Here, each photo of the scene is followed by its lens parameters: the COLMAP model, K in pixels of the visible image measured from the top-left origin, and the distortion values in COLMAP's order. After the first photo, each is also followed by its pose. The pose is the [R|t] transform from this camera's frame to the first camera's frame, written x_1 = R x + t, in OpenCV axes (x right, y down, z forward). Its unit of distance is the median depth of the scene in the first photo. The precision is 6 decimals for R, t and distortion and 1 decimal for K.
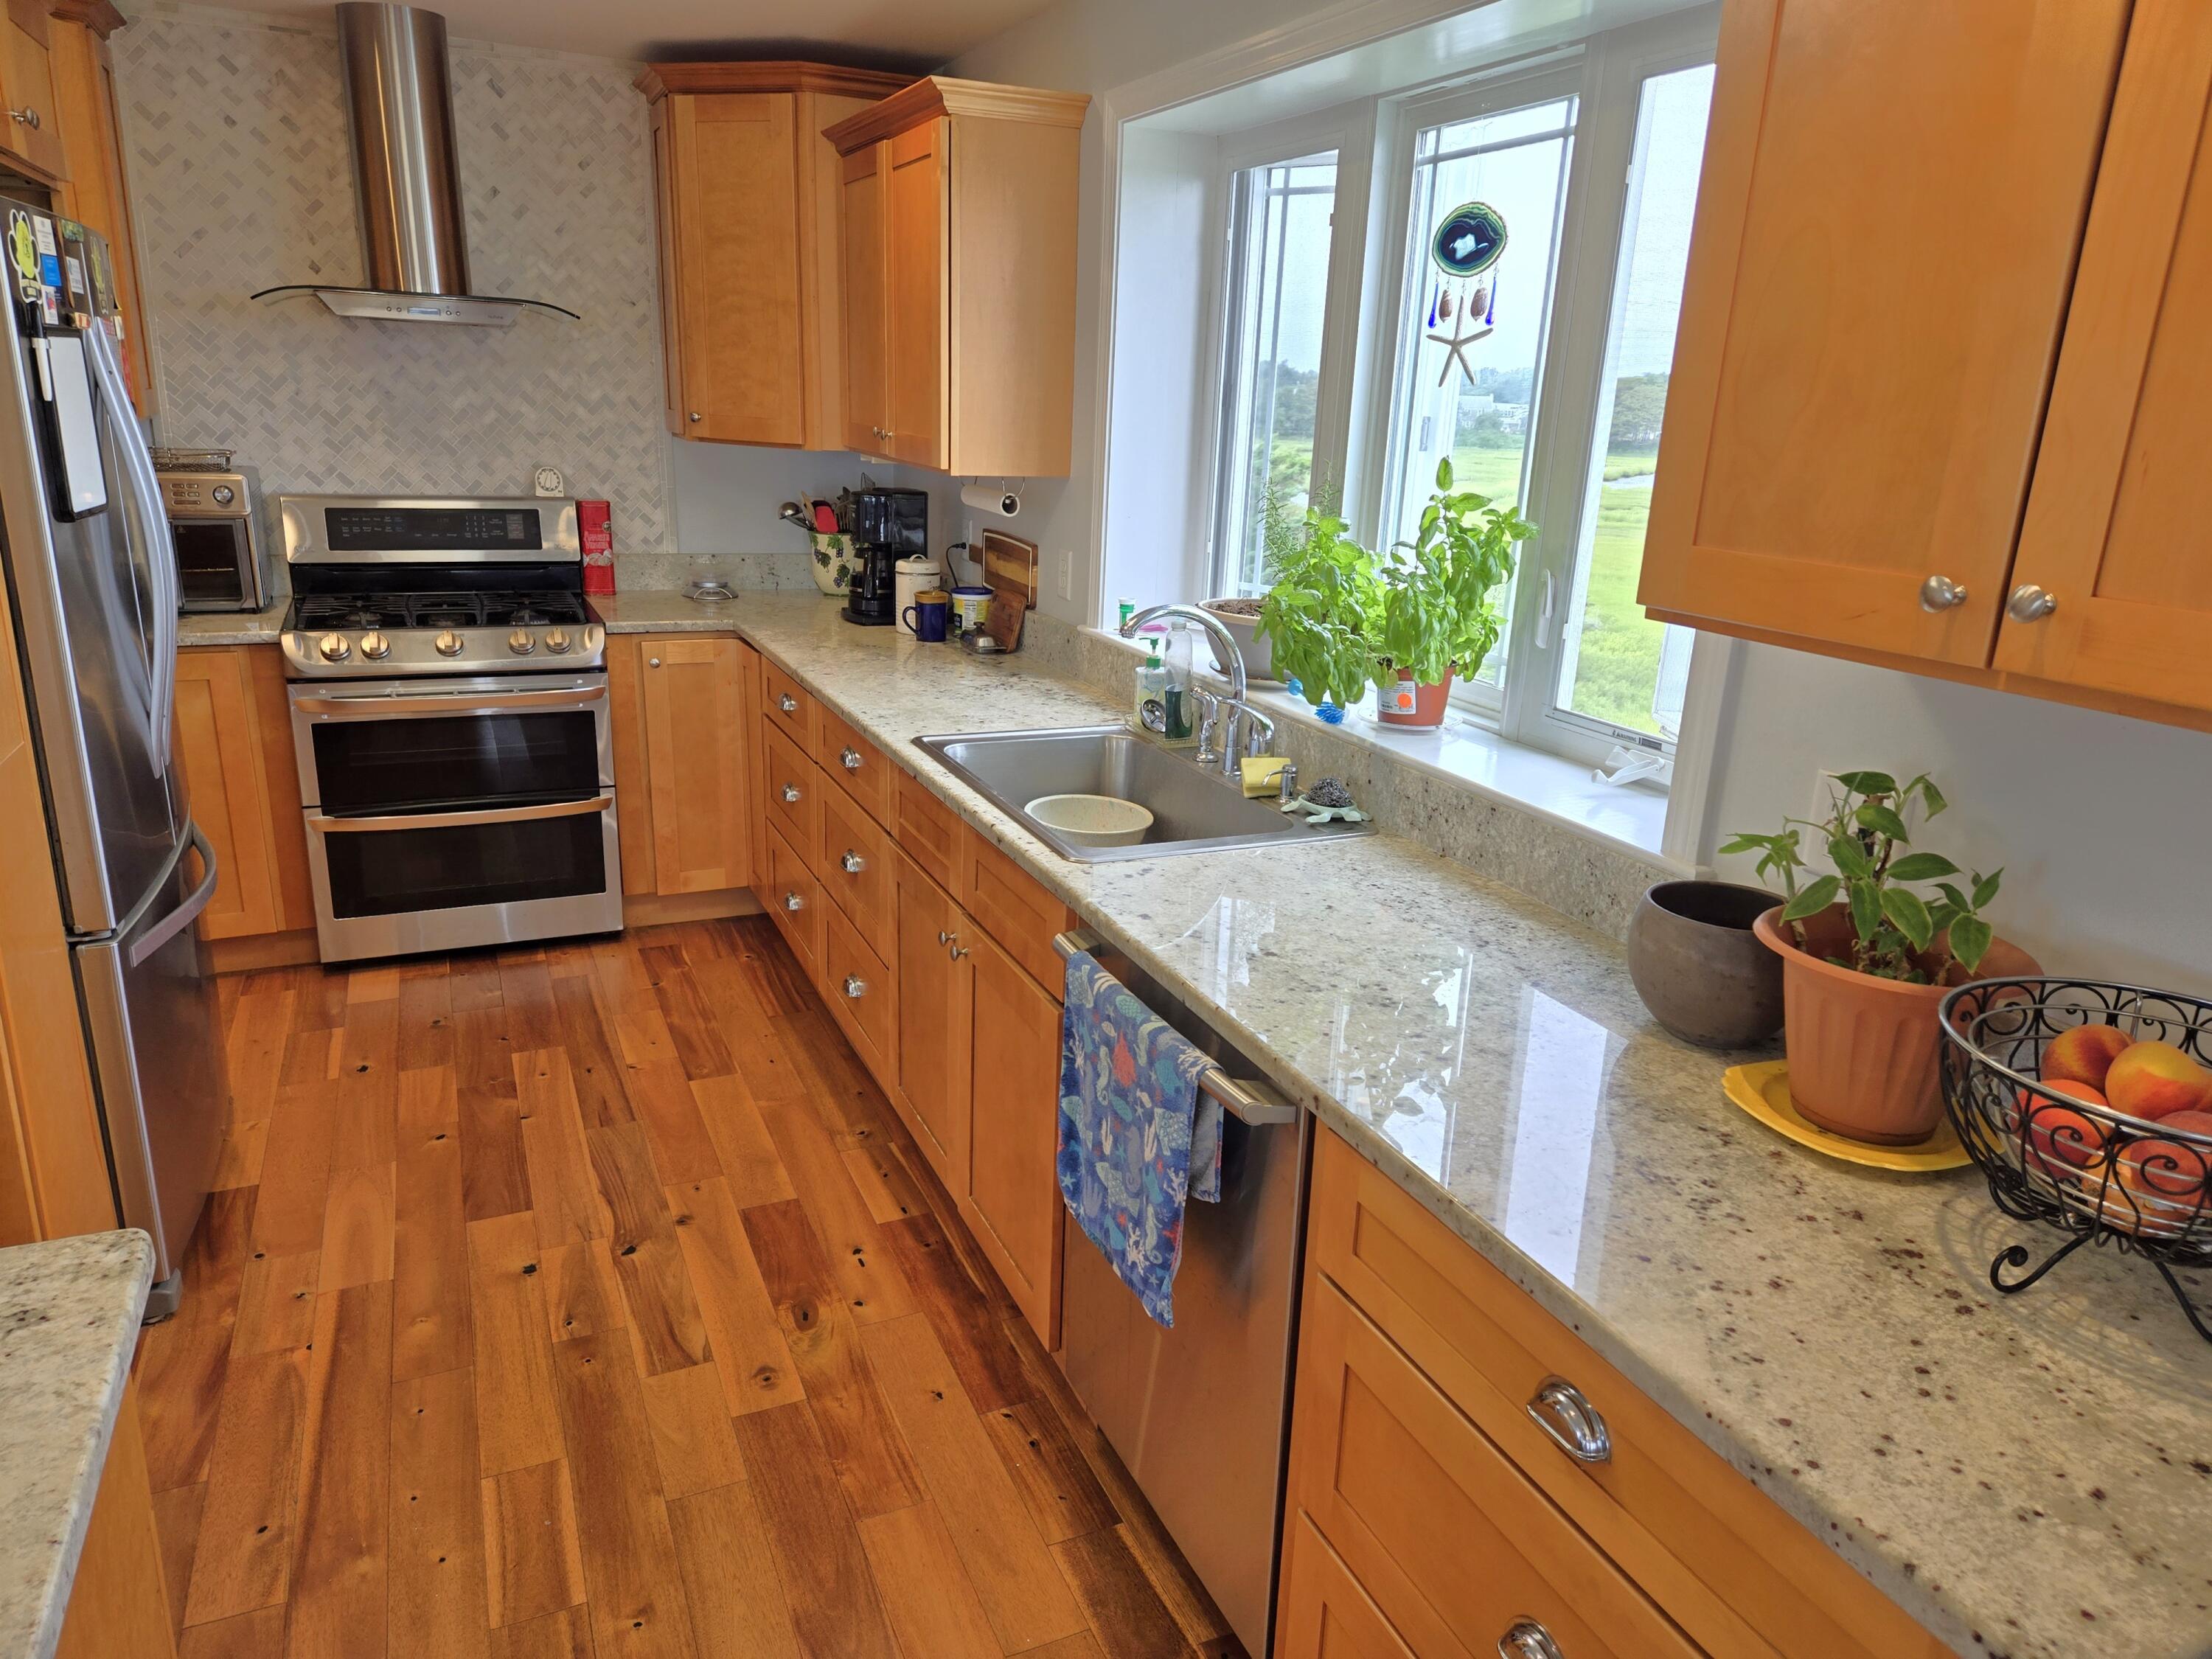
lens RADIAL K [[1466.5, 0, 1127.0], [0, 1466.5, 826.1], [0, 0, 1]] dist [0.074261, -0.060227]
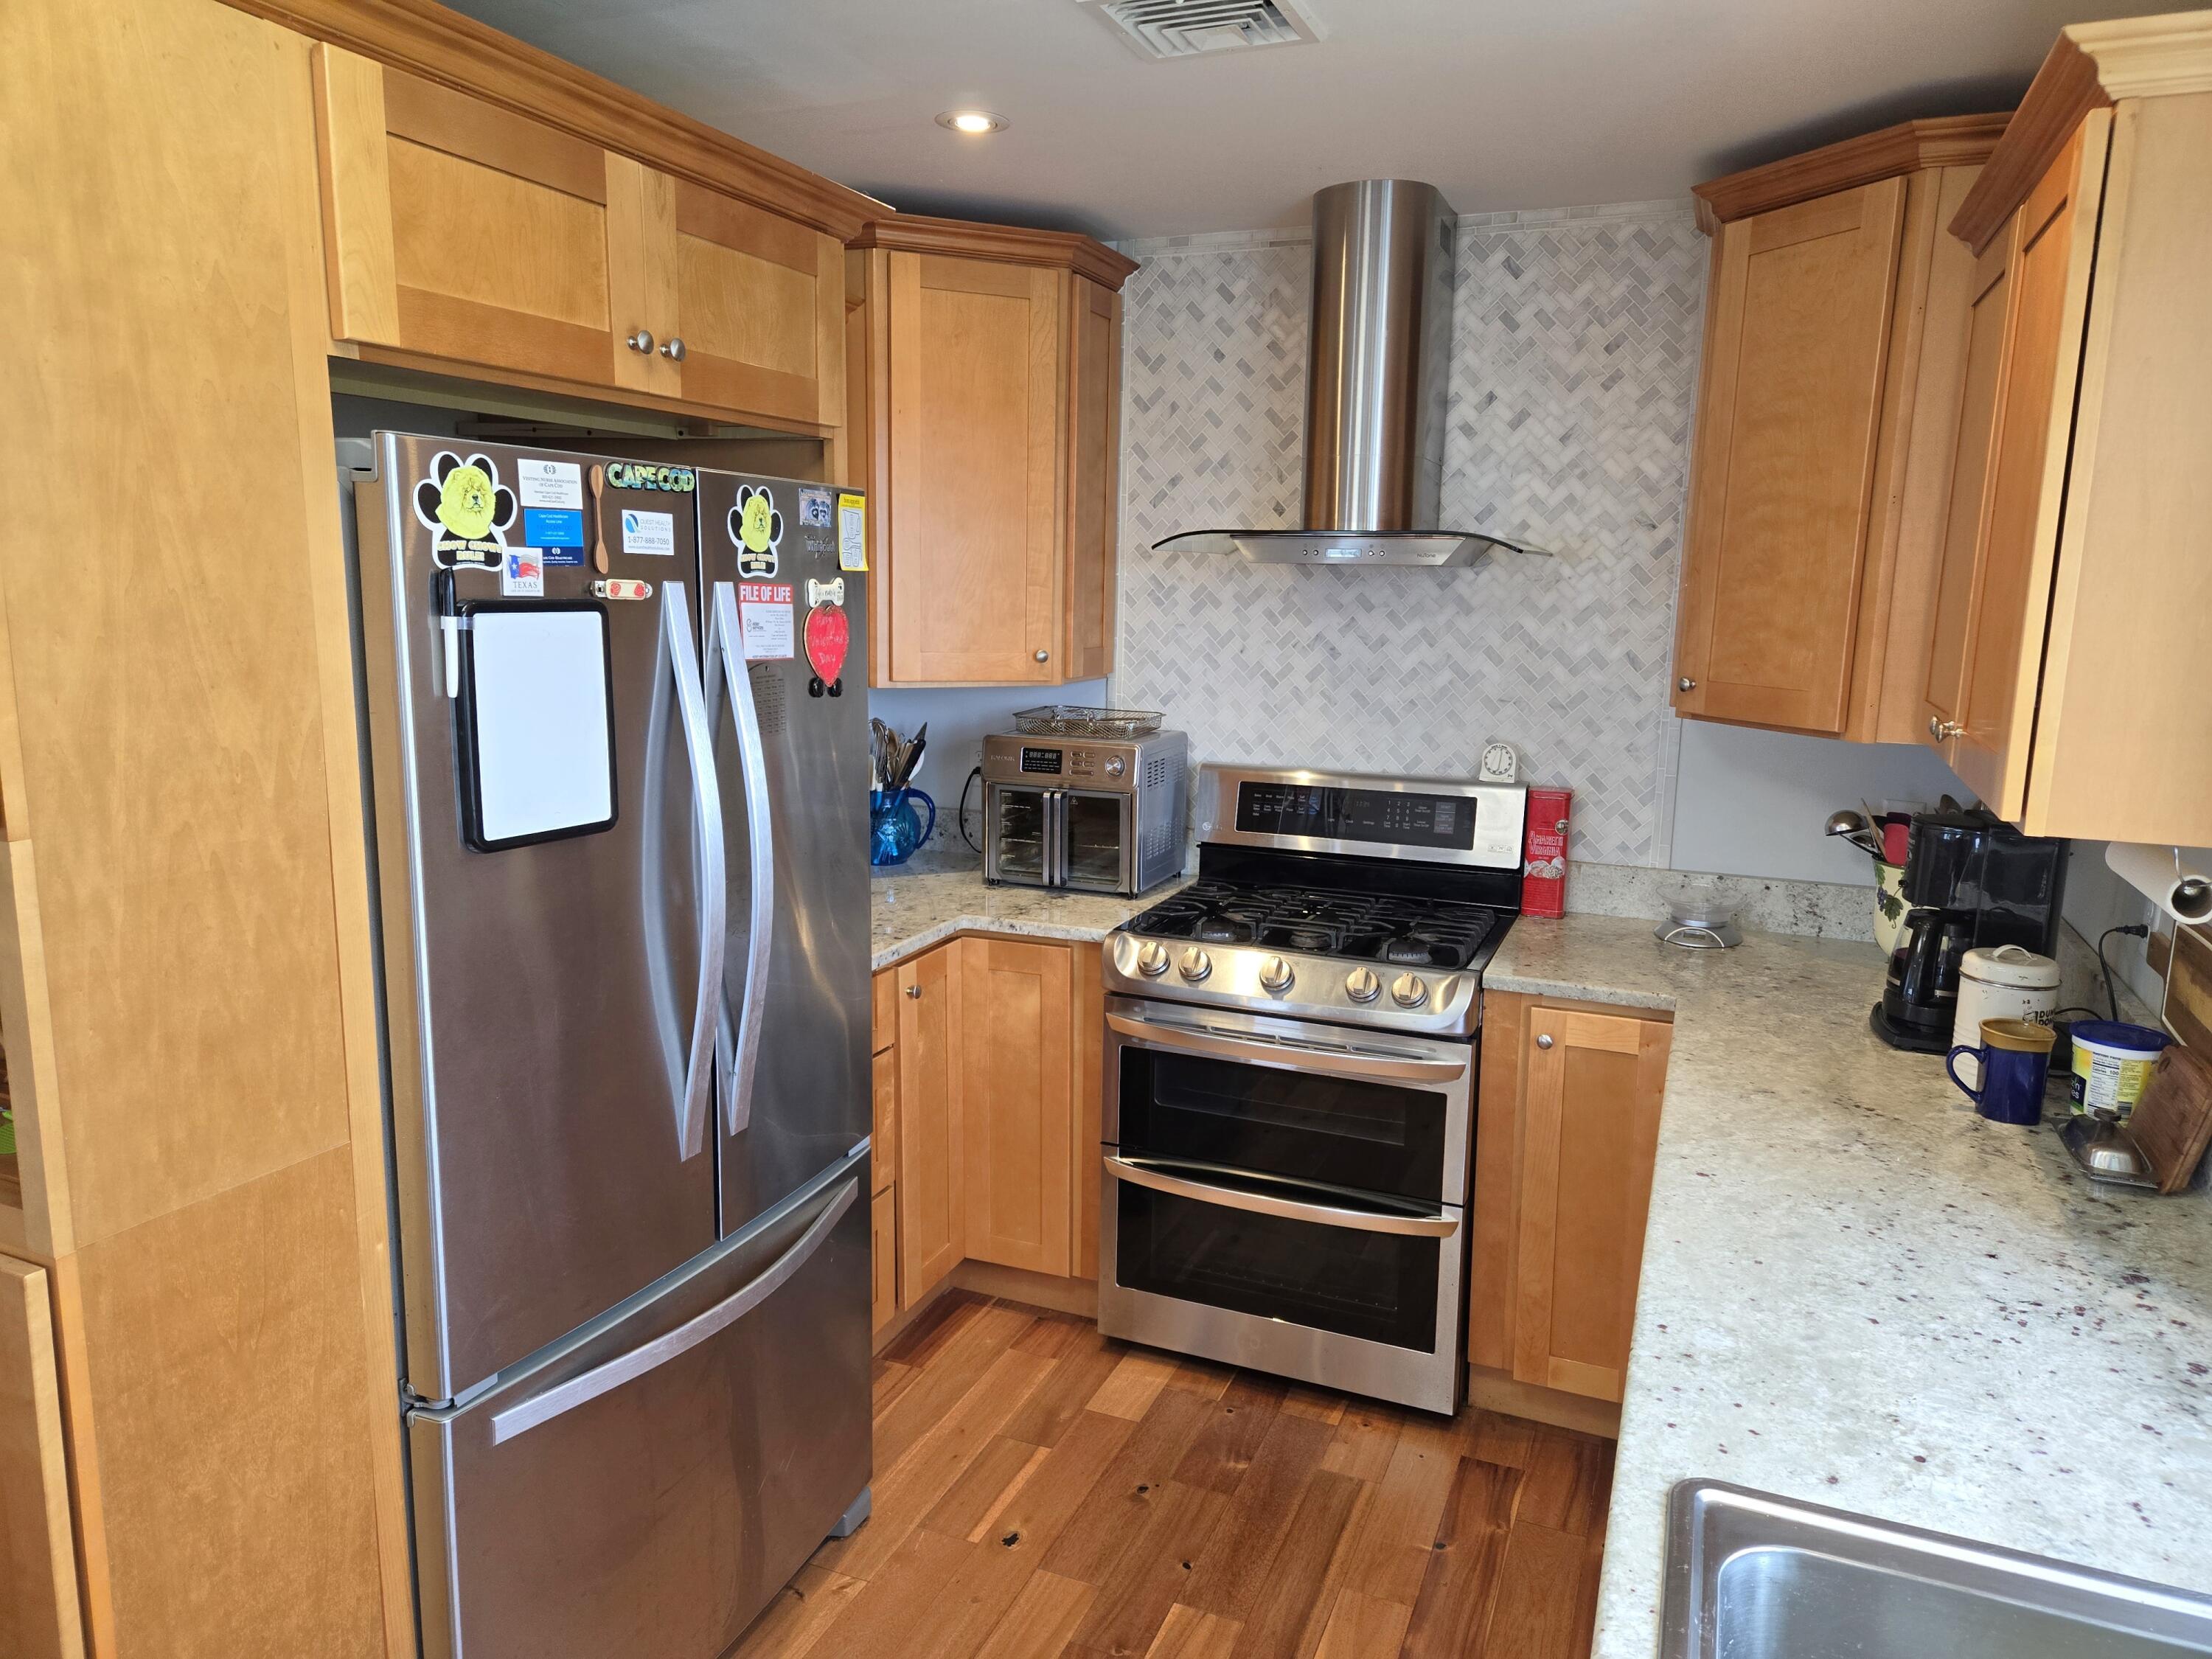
lens RADIAL K [[1466.5, 0, 1128.7], [0, 1466.5, 823.5], [0, 0, 1]] dist [0.074261, -0.060227]
pose [[0.682684, 0.097888, -0.724128, 0.026512], [-0.200557, 0.978030, -0.056868, -0.135230], [0.702652, 0.184051, 0.687317, 0.403707]]
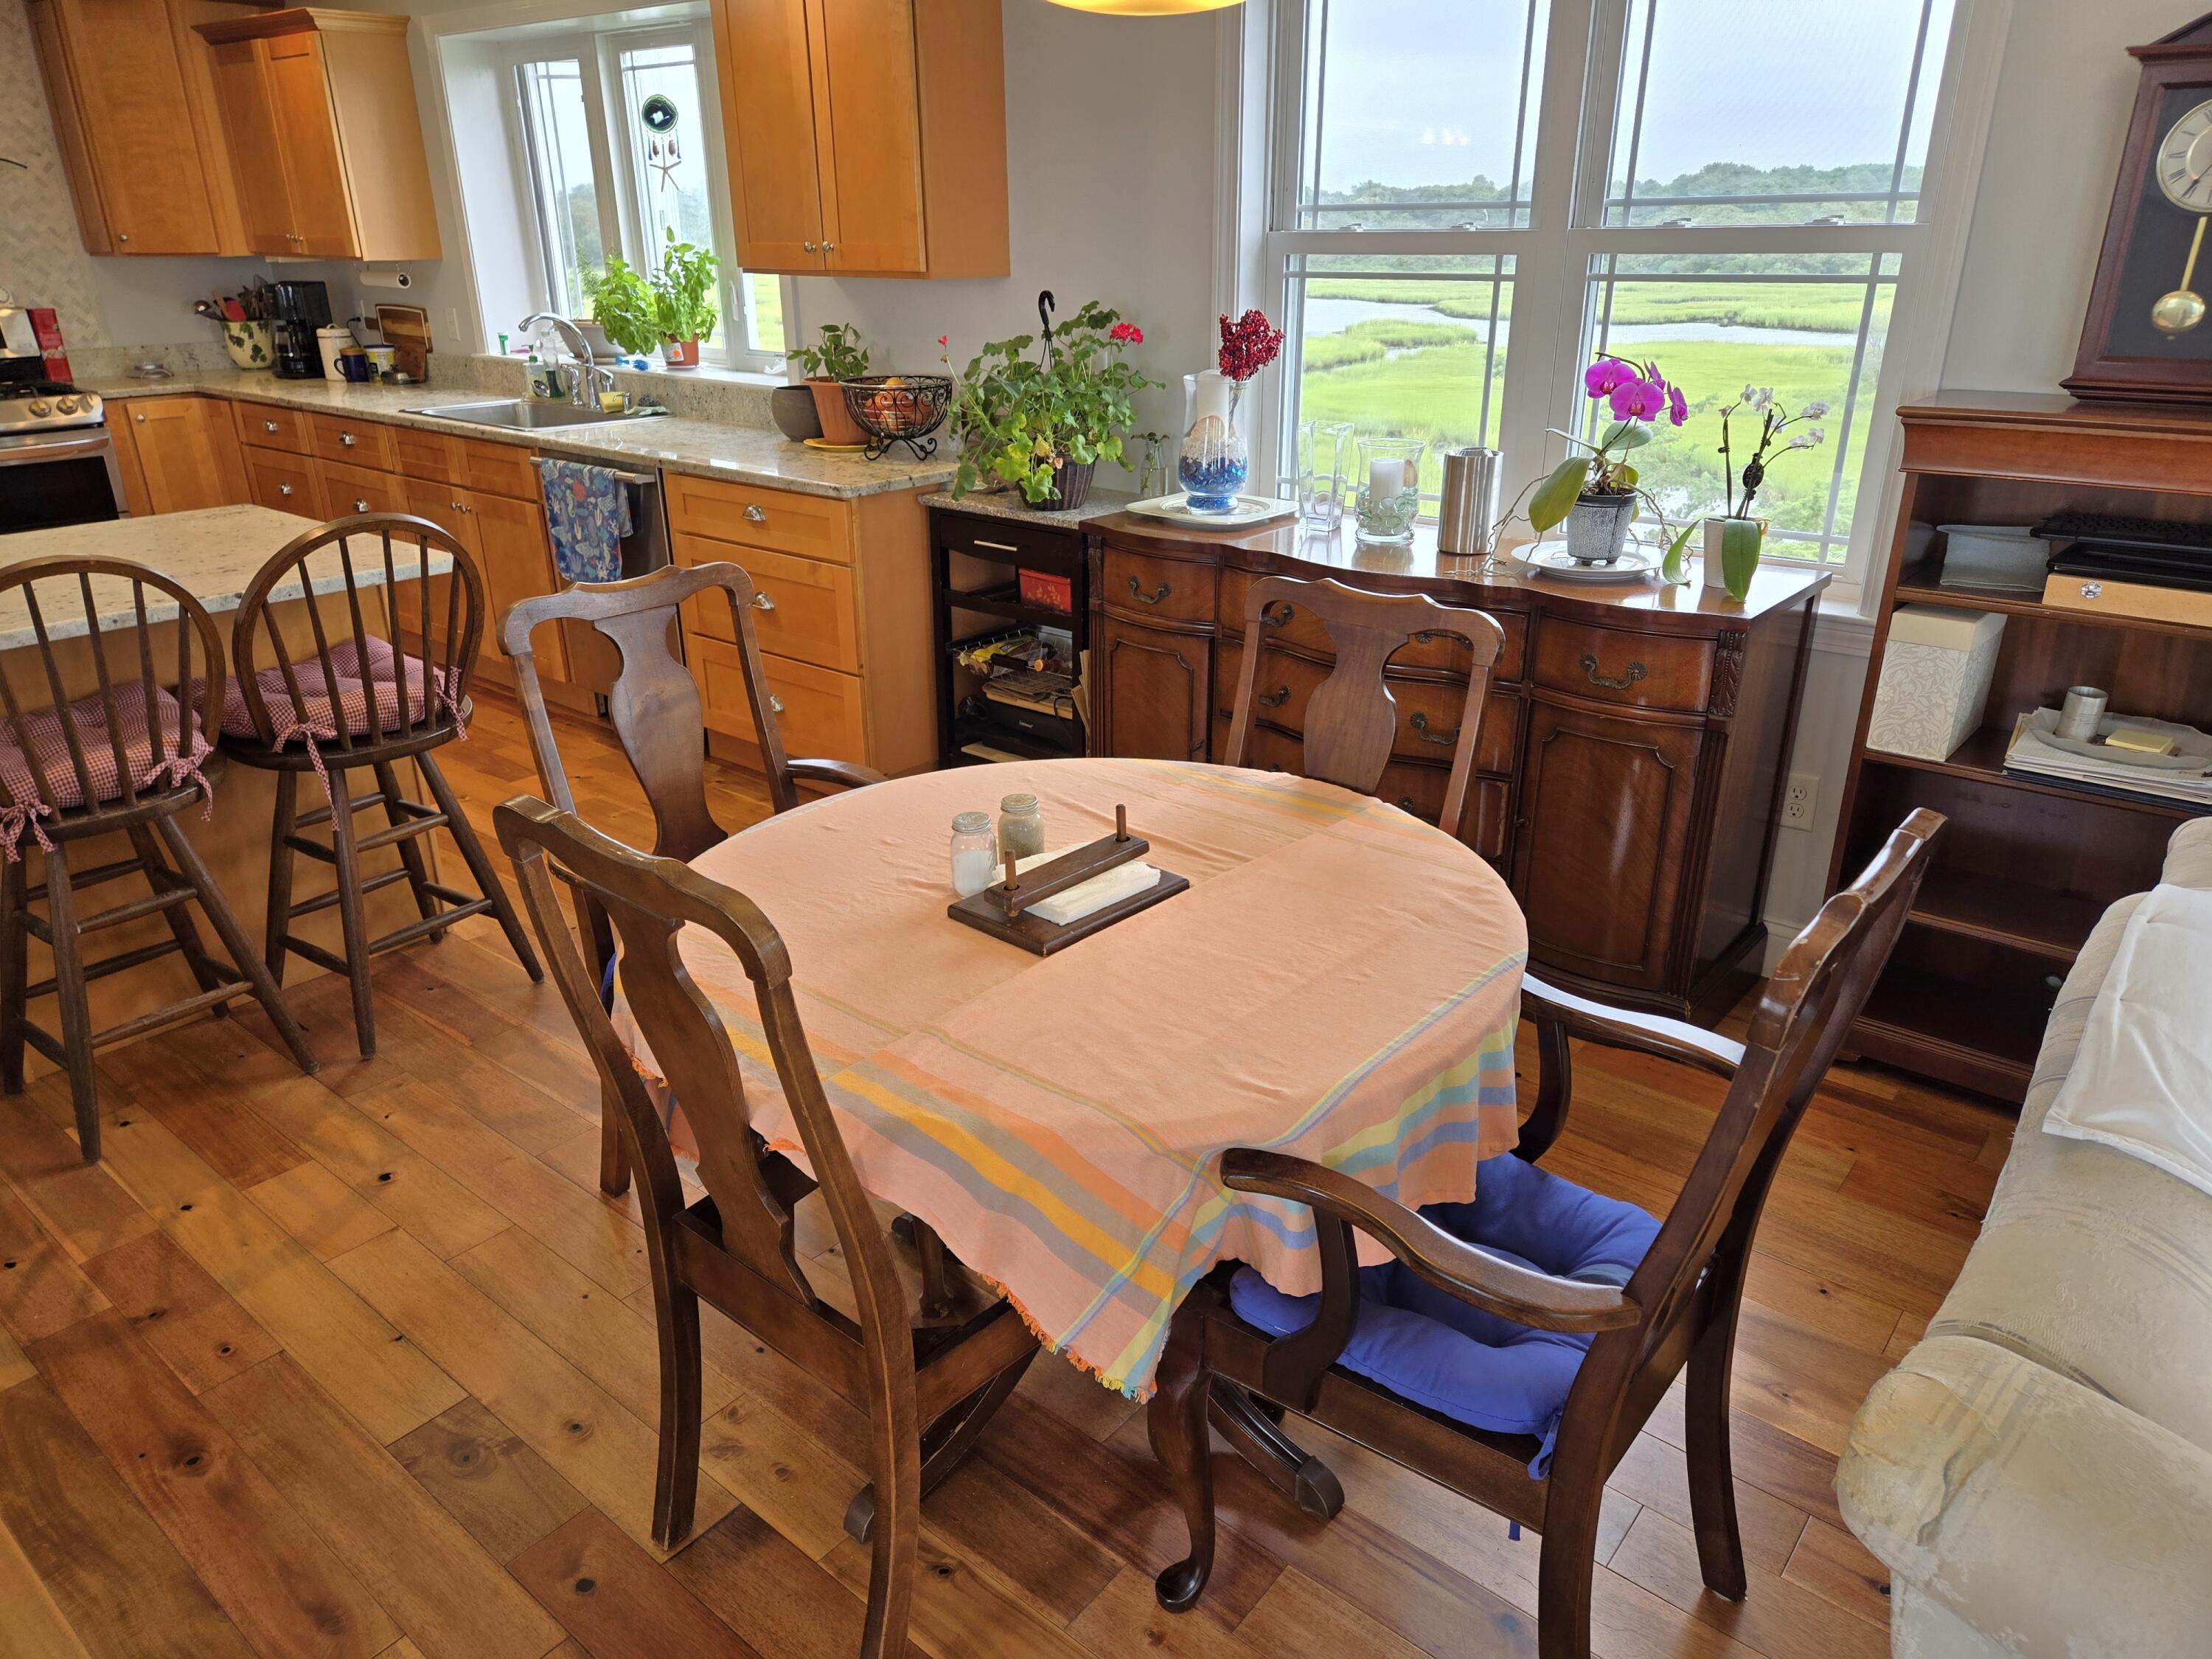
lens RADIAL K [[1466.5, 0, 1118.0], [0, 1466.5, 816.9], [0, 0, 1]] dist [0.074261, -0.060227]
pose [[0.899619, -0.205156, 0.385483, -0.114465], [0.164614, 0.976968, 0.135780, 0.225217], [-0.404460, -0.058695, 0.912670, -0.716534]]
